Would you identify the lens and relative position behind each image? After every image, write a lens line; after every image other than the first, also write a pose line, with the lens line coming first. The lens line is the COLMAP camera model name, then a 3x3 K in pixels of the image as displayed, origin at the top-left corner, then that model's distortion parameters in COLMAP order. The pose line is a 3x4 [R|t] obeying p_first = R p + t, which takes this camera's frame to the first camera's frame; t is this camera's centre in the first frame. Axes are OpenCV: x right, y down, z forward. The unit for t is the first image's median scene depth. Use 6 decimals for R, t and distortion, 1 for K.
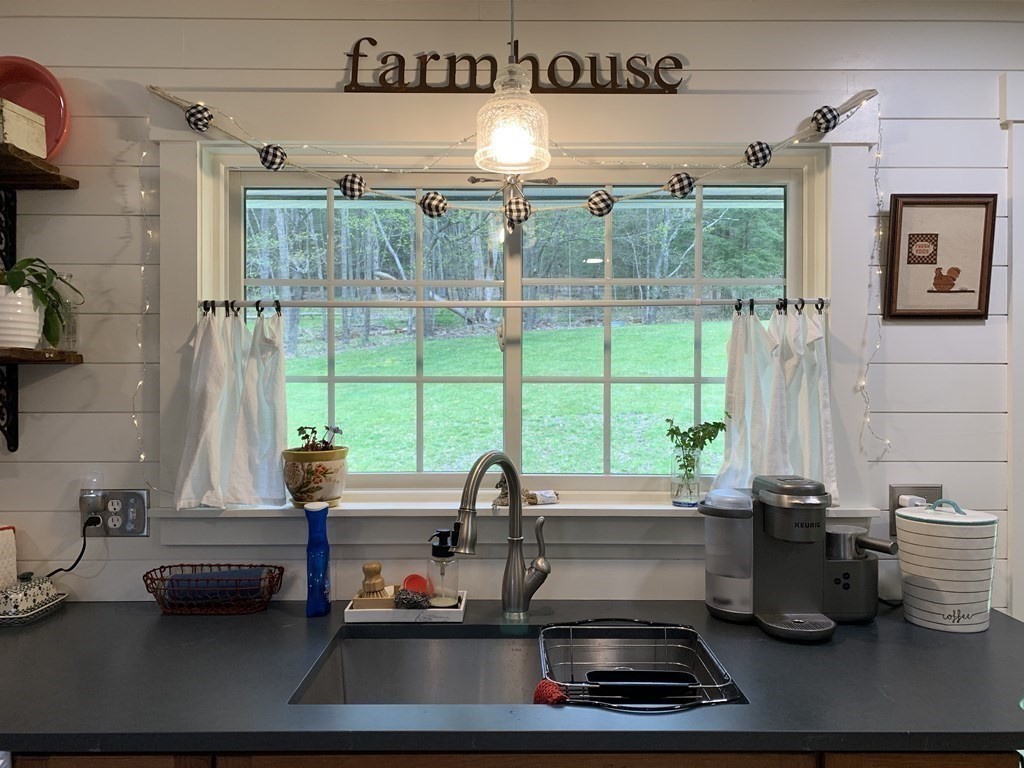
lens RADIAL K [[784.4, 0, 504.2], [0, 784.4, 385.4], [0, 0, 1]] dist [0.015817, -0.010306]
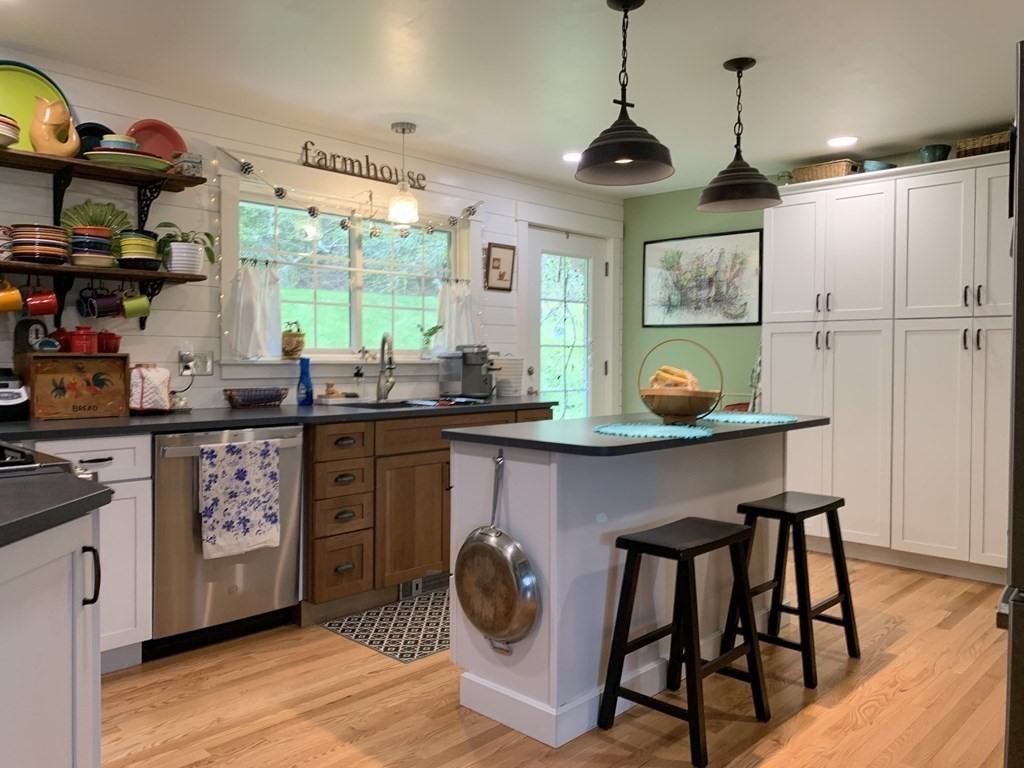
lens RADIAL K [[784.4, 0, 512.0], [0, 784.4, 388.8], [0, 0, 1]] dist [0.015817, -0.010306]
pose [[0.694937, -0.027529, 0.718544, -1.366285], [-0.001000, 0.999229, 0.039250, 0.148867], [-0.719070, -0.027995, 0.694373, -0.911660]]
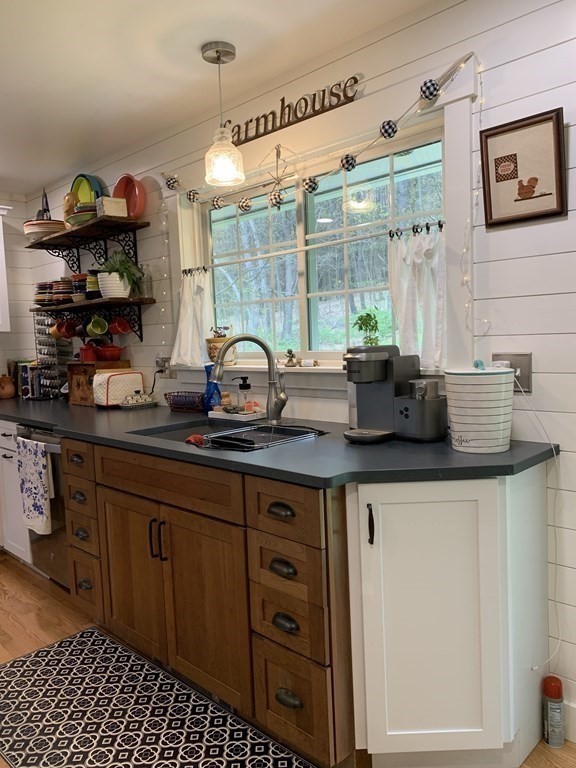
lens RADIAL K [[588.3, 0, 282.3], [0, 588.3, 379.2], [0, 0, 1]] dist [0.015817, -0.010306]
pose [[0.706022, 0.024211, -0.707775, 0.956904], [0.040992, 0.996343, 0.074973, 0.081334], [0.707002, -0.081946, 0.702448, 0.039728]]
